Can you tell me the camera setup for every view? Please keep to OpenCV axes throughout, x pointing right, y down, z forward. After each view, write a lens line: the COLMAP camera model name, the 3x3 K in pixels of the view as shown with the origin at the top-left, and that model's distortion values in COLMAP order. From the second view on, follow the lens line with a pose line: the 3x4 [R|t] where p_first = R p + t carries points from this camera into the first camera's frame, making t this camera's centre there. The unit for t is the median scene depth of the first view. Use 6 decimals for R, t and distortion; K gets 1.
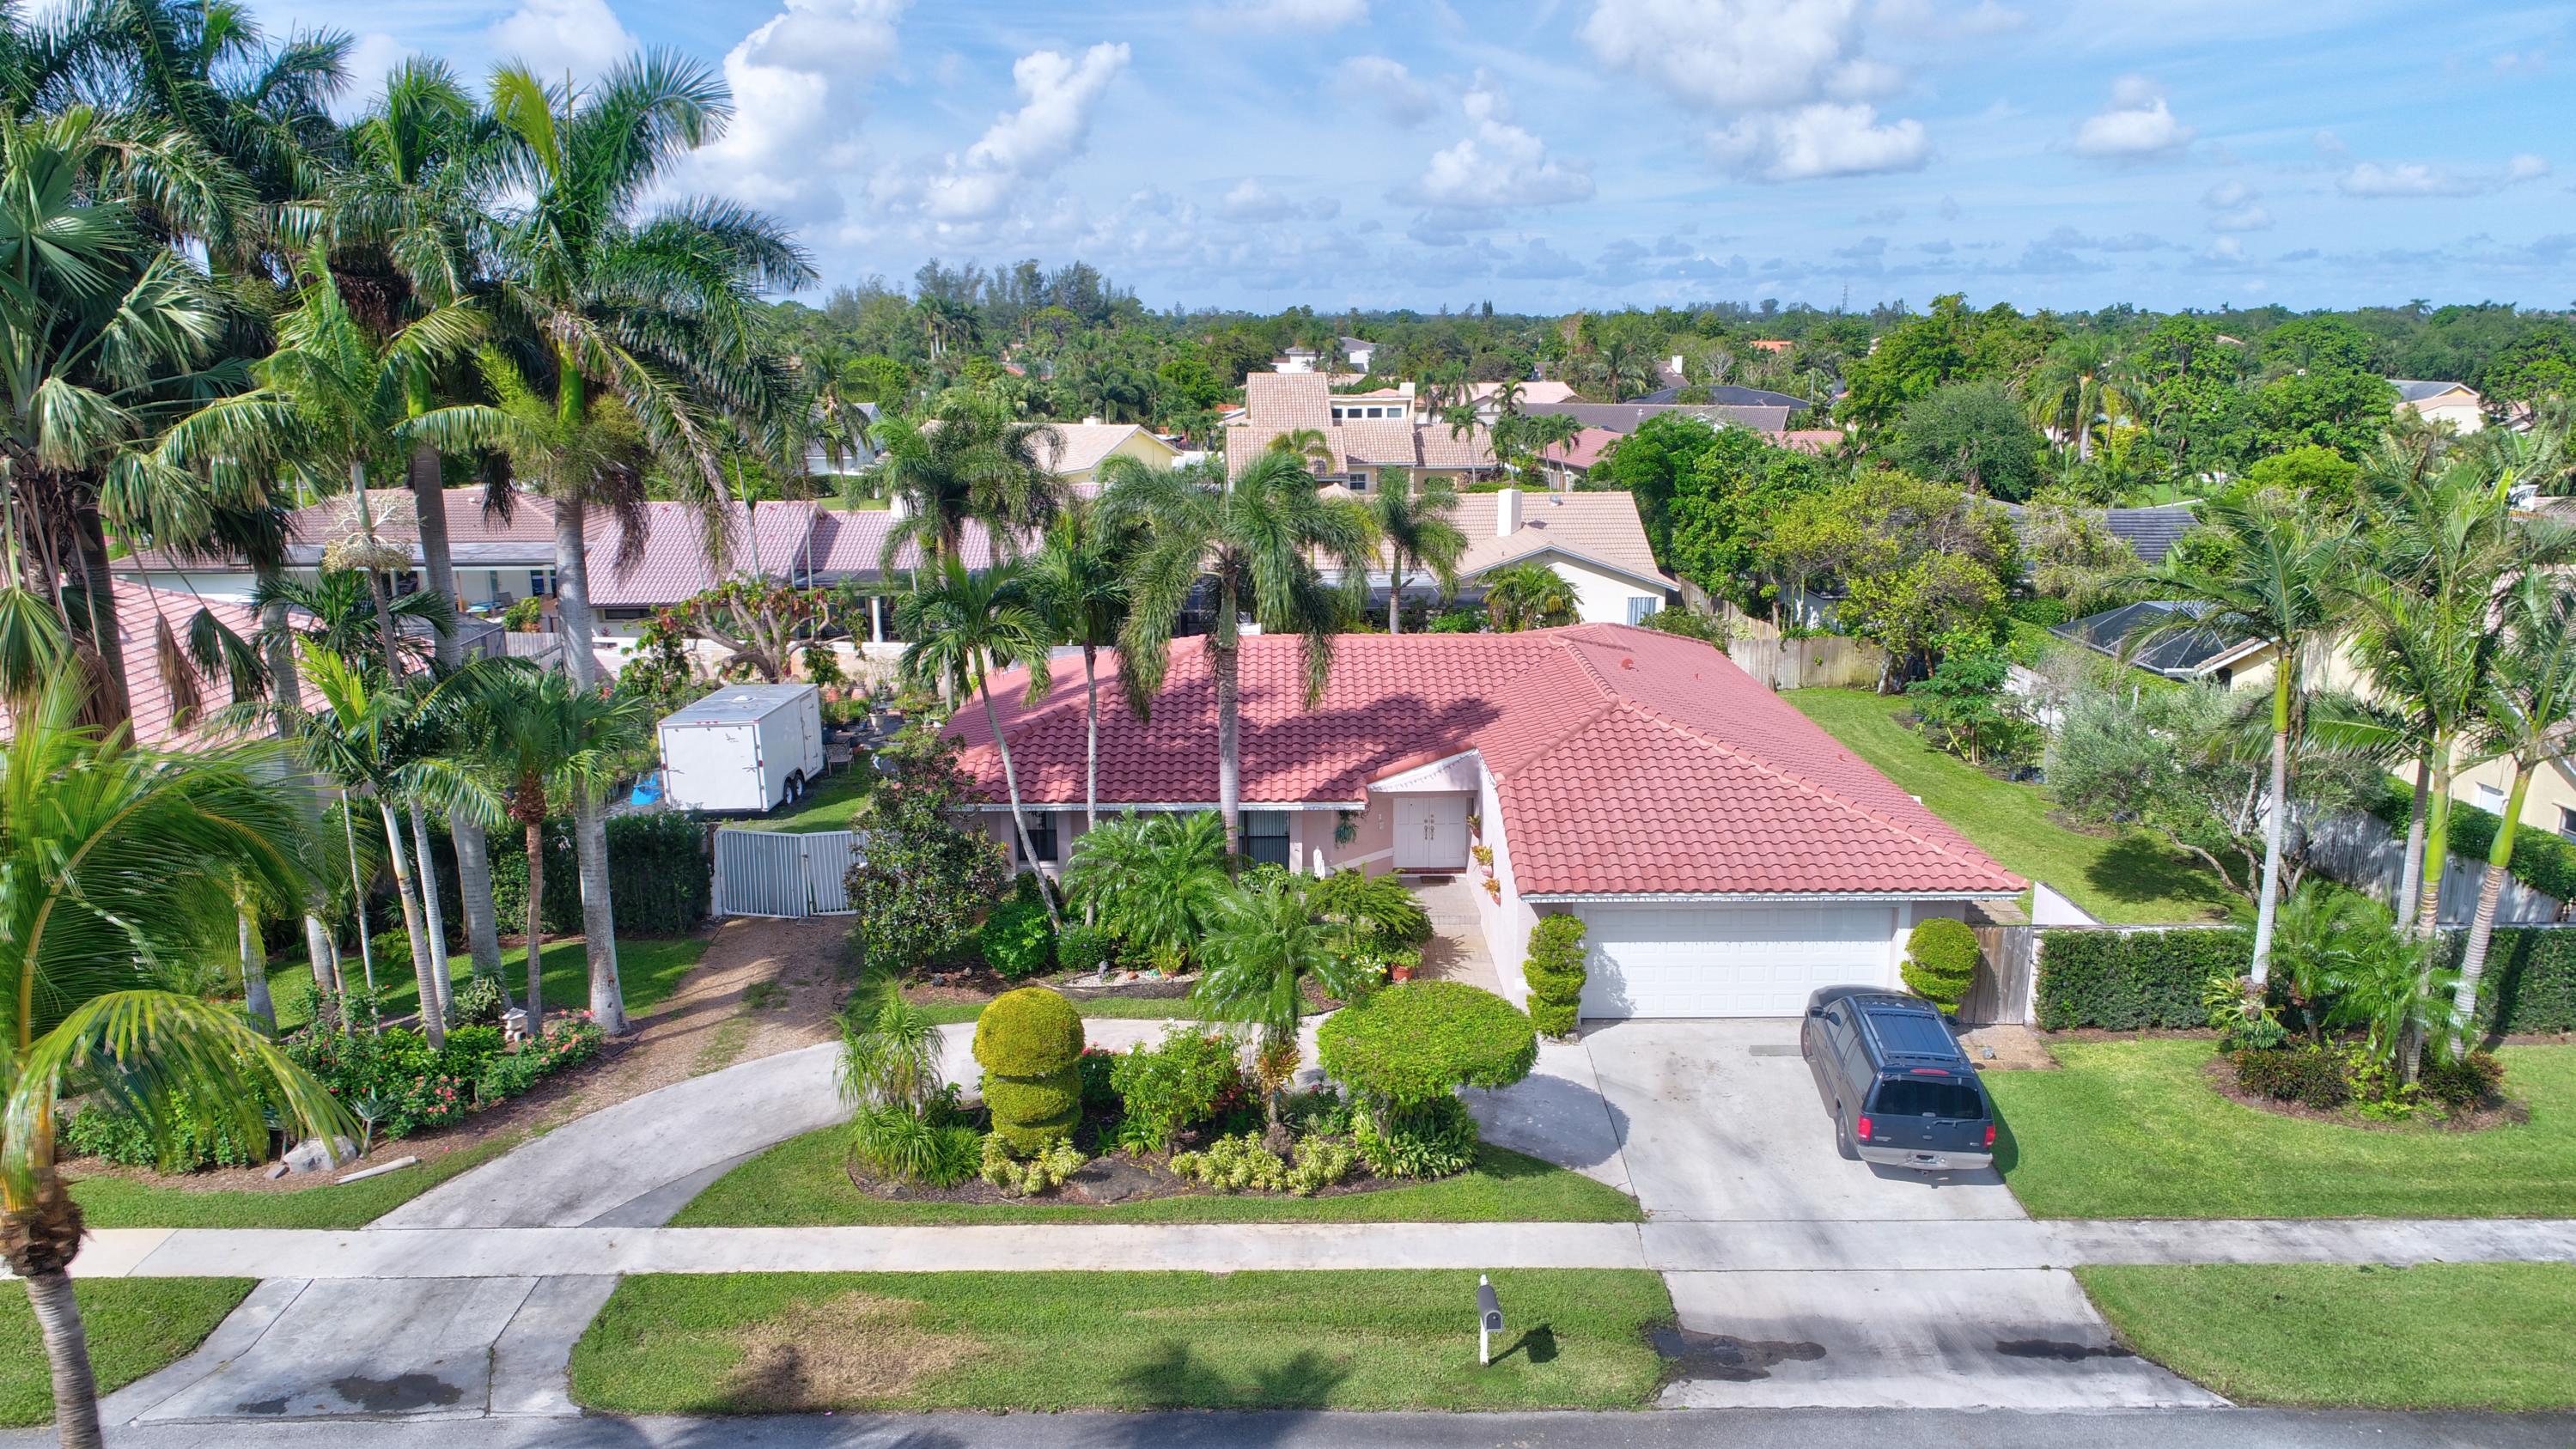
lens RADIAL K [[1731.2, 0, 1274.4], [0, 1731.2, 727.3], [0, 0, 1]] dist [-0.000049, 0.000301]
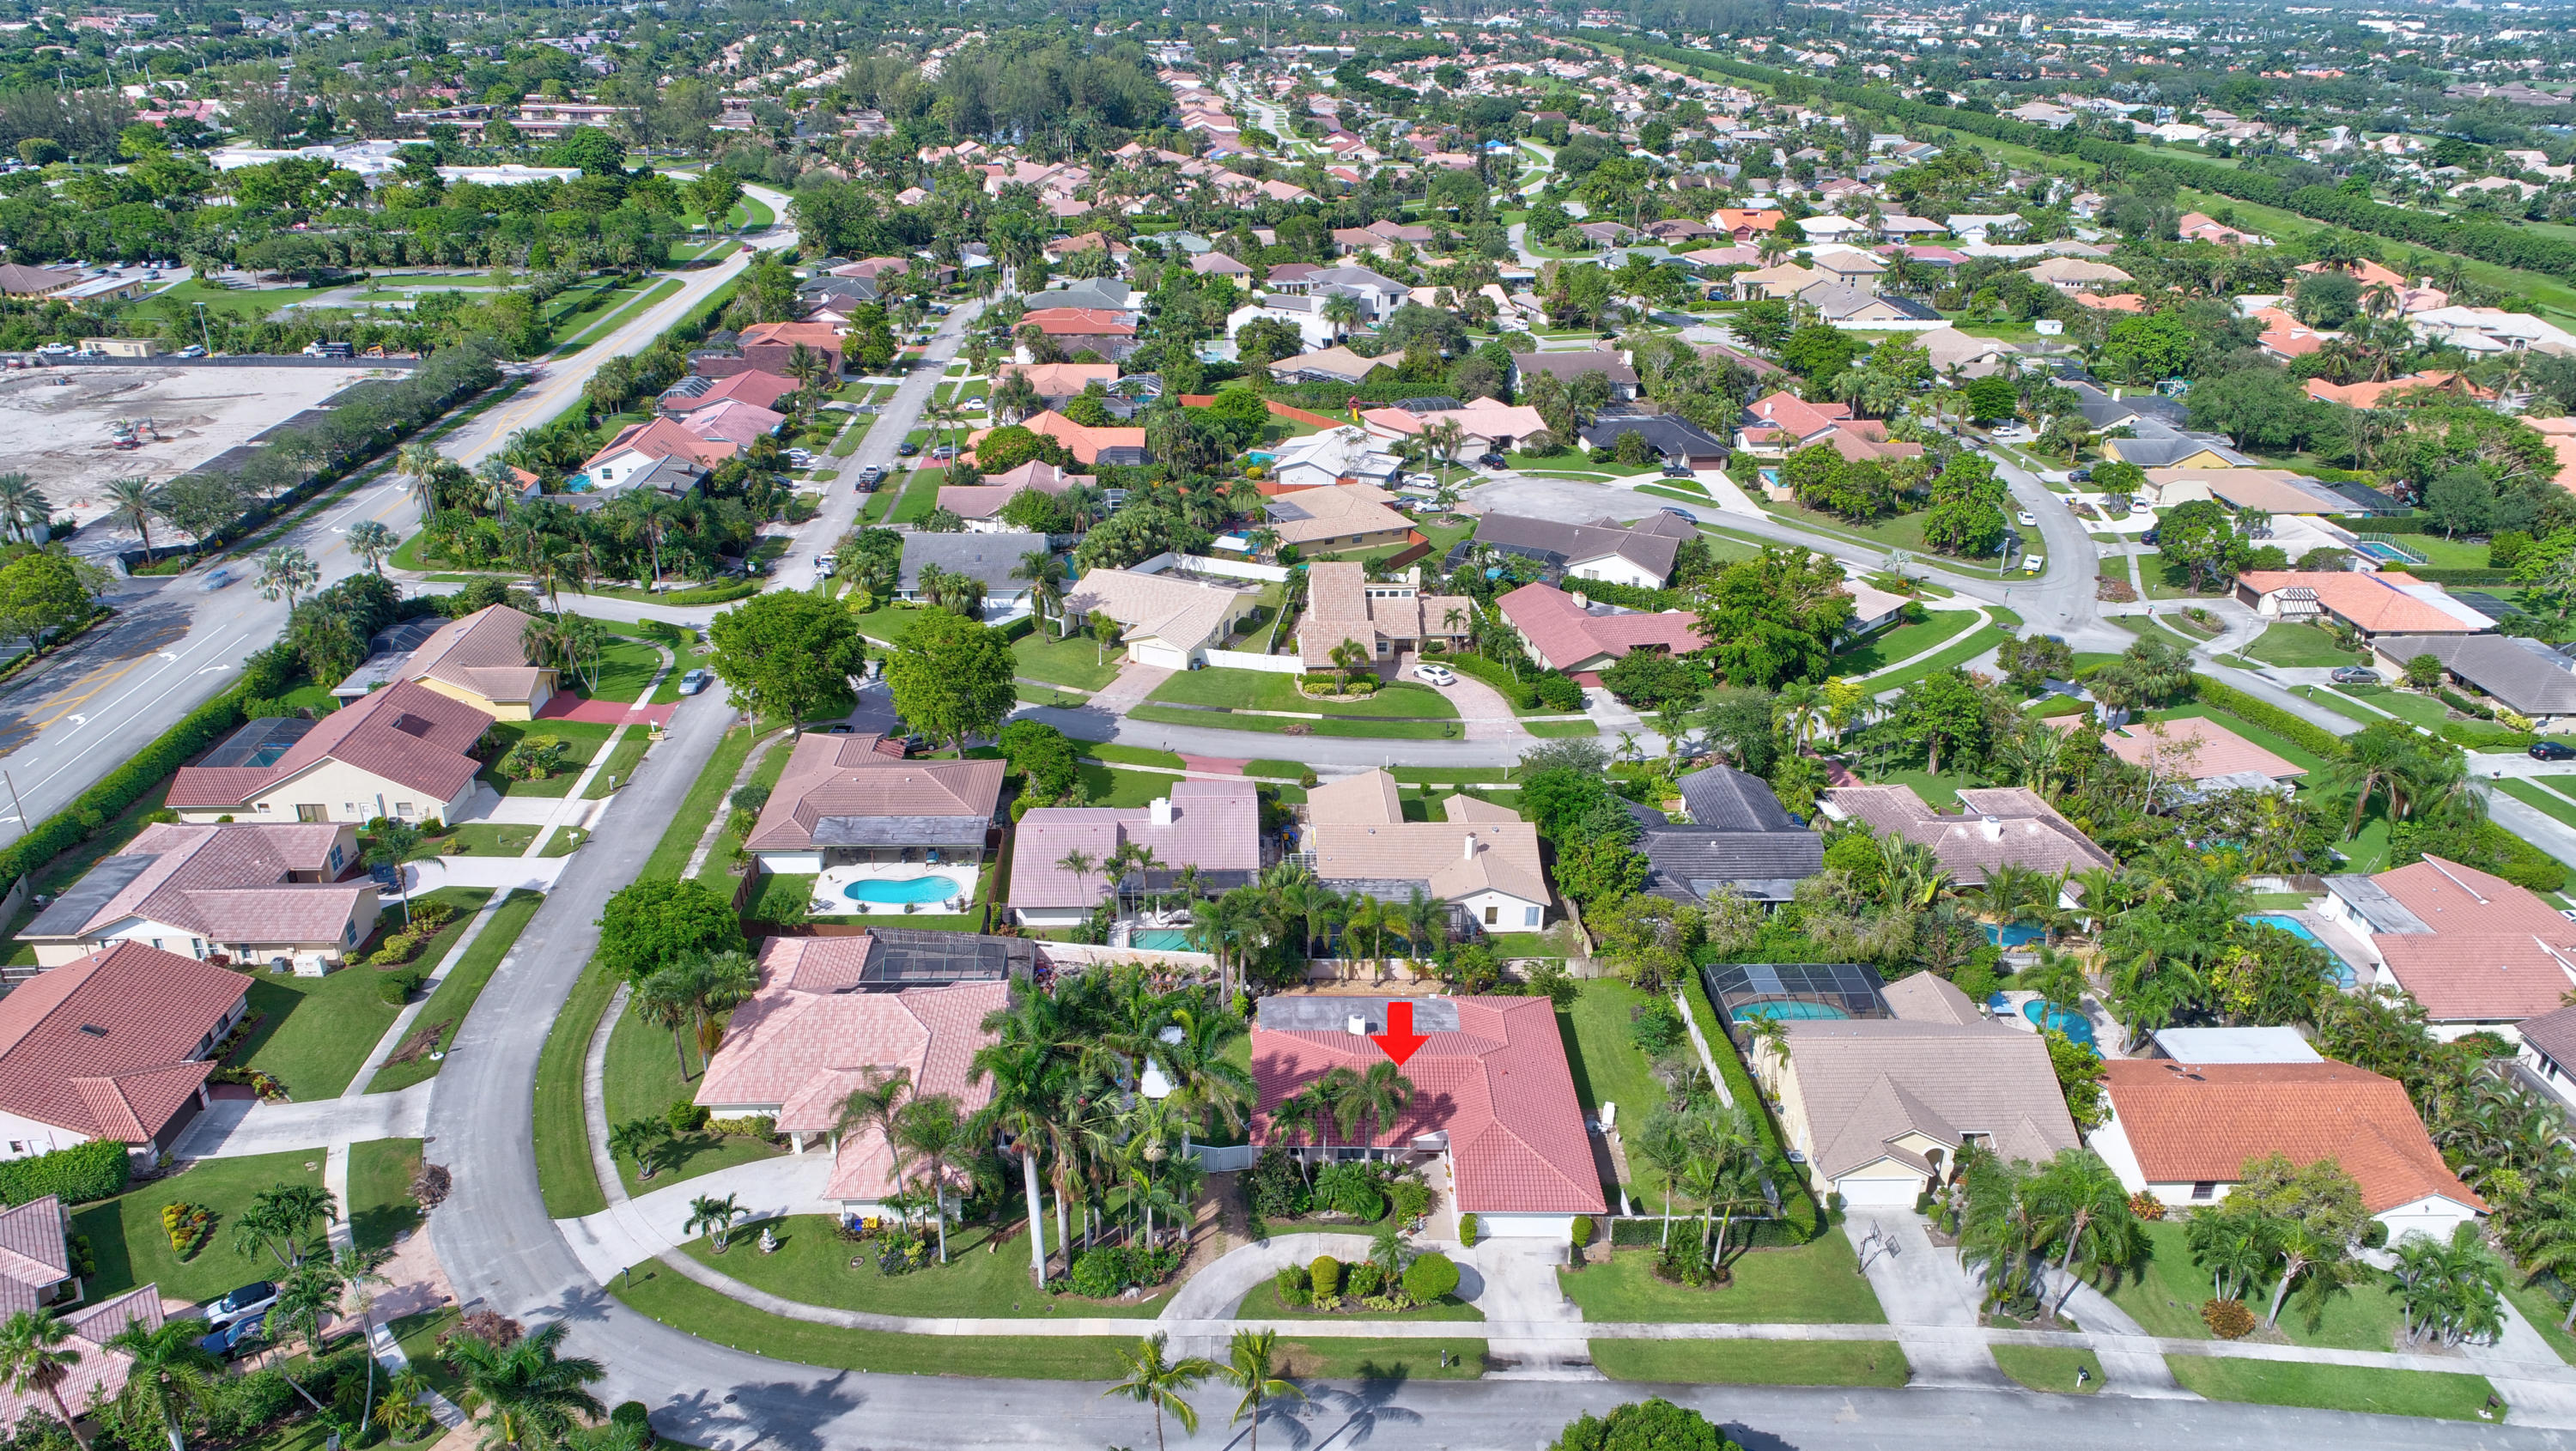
lens RADIAL K [[1746.4, 0, 1259.8], [0, 1746.4, 722.8], [0, 0, 1]] dist [0.005826, 0.000384]
pose [[0.999891, 0.013017, 0.006917, -0.313347], [-0.014107, 0.981145, 0.192758, -1.652986], [-0.004278, -0.192834, 0.981222, -2.406799]]
